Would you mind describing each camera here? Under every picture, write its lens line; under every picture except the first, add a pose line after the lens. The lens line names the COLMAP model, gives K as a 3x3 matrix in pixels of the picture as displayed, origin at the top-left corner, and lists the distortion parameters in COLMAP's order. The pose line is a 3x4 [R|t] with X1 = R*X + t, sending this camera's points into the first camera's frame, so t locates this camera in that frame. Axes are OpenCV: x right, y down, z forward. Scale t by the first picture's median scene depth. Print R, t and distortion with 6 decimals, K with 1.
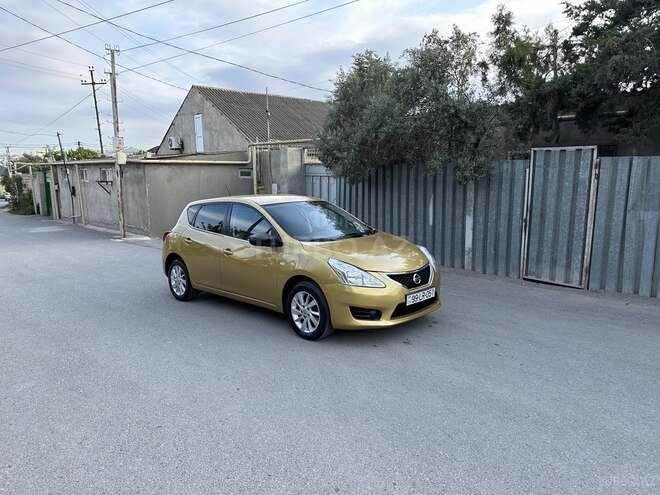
lens RADIAL K [[456.2, 0, 330.0], [0, 456.2, 247.5], [0, 0, 1]] dist [0.112133, -0.183733]
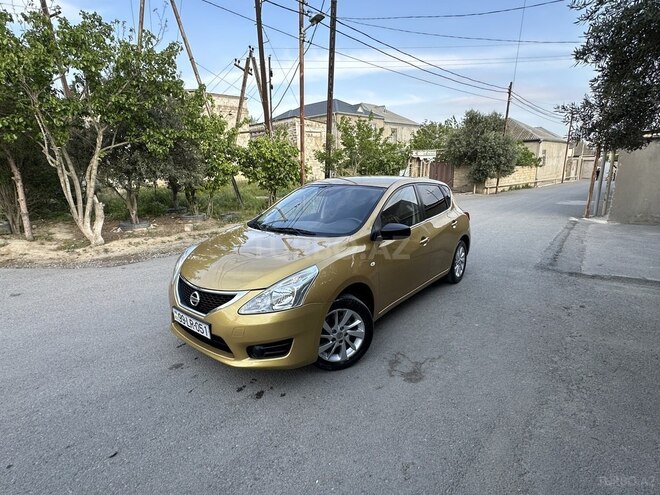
lens RADIAL K [[334.0, 0, 326.4], [0, 334.0, 249.4], [0, 0, 1]] dist [-0.010827, 0.000861]
pose [[0.085851, 0.242933, -0.966237, 0.459042], [-0.127575, 0.964514, 0.231165, -0.101488], [0.988106, 0.103422, 0.113797, 0.752787]]
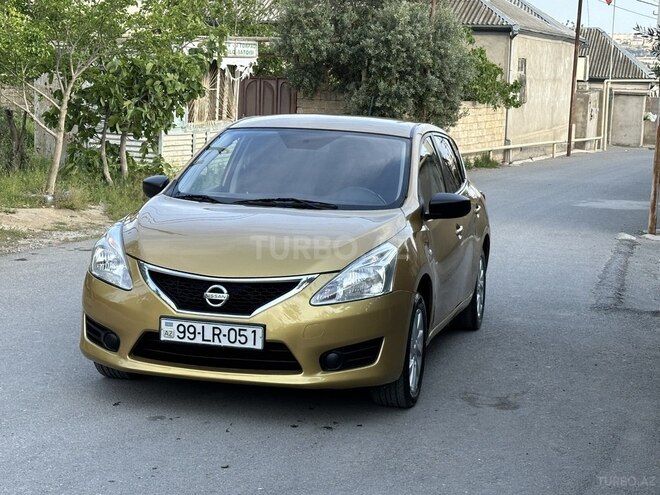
lens RADIAL K [[1306.6, 0, 330.0], [0, 1306.6, 247.5], [0, 0, 1]] dist [0.109406, 0.322617]
pose [[0.500951, 0.134464, -0.854966, 0.903563], [-0.173176, 0.983453, 0.053202, -0.045975], [0.847973, 0.121408, 0.515948, 0.273732]]
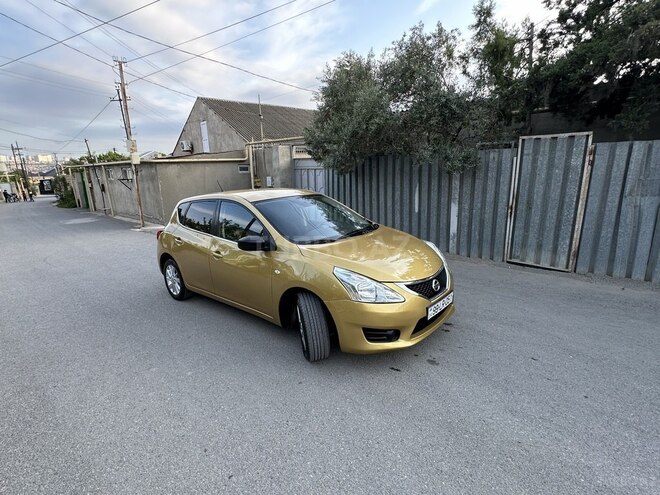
lens RADIAL K [[334.6, 0, 329.0], [0, 334.6, 247.5], [0, 0, 1]] dist [-0.007398, 0.000530]
pose [[0.998232, -0.035975, 0.047317, -0.029734], [0.032361, 0.996655, 0.075050, -0.037655], [-0.049859, -0.073386, 0.996057, 0.259880]]
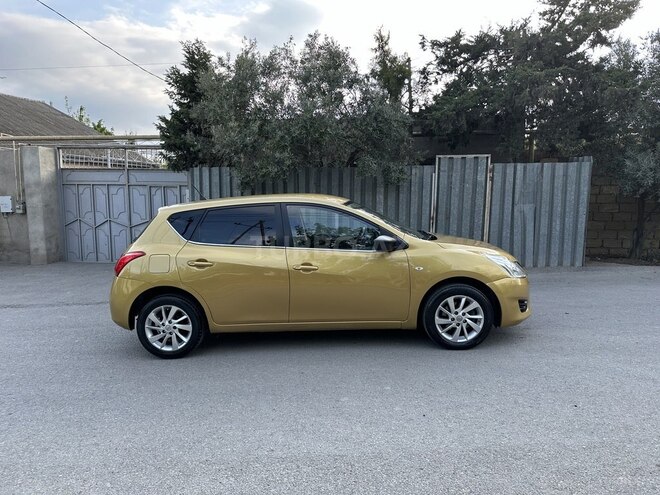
lens RADIAL K [[458.3, 0, 326.3], [0, 458.3, 247.1], [0, 0, 1]] dist [0.117414, -0.160381]
pose [[0.738654, -0.082724, 0.668989, -0.546722], [0.111651, 0.993747, -0.000395, -0.015659], [-0.664774, 0.074985, 0.743272, 0.328802]]
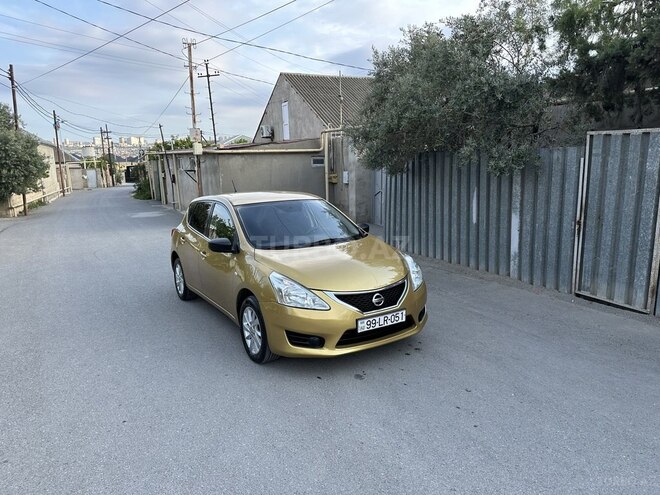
lens RADIAL K [[457.4, 0, 334.6], [0, 457.4, 245.5], [0, 0, 1]] dist [0.081784, -0.110690]
pose [[0.970835, 0.028956, -0.237993, 0.203469], [-0.021172, 0.999156, 0.035200, -0.037835], [0.238811, -0.029135, 0.970629, 0.118939]]
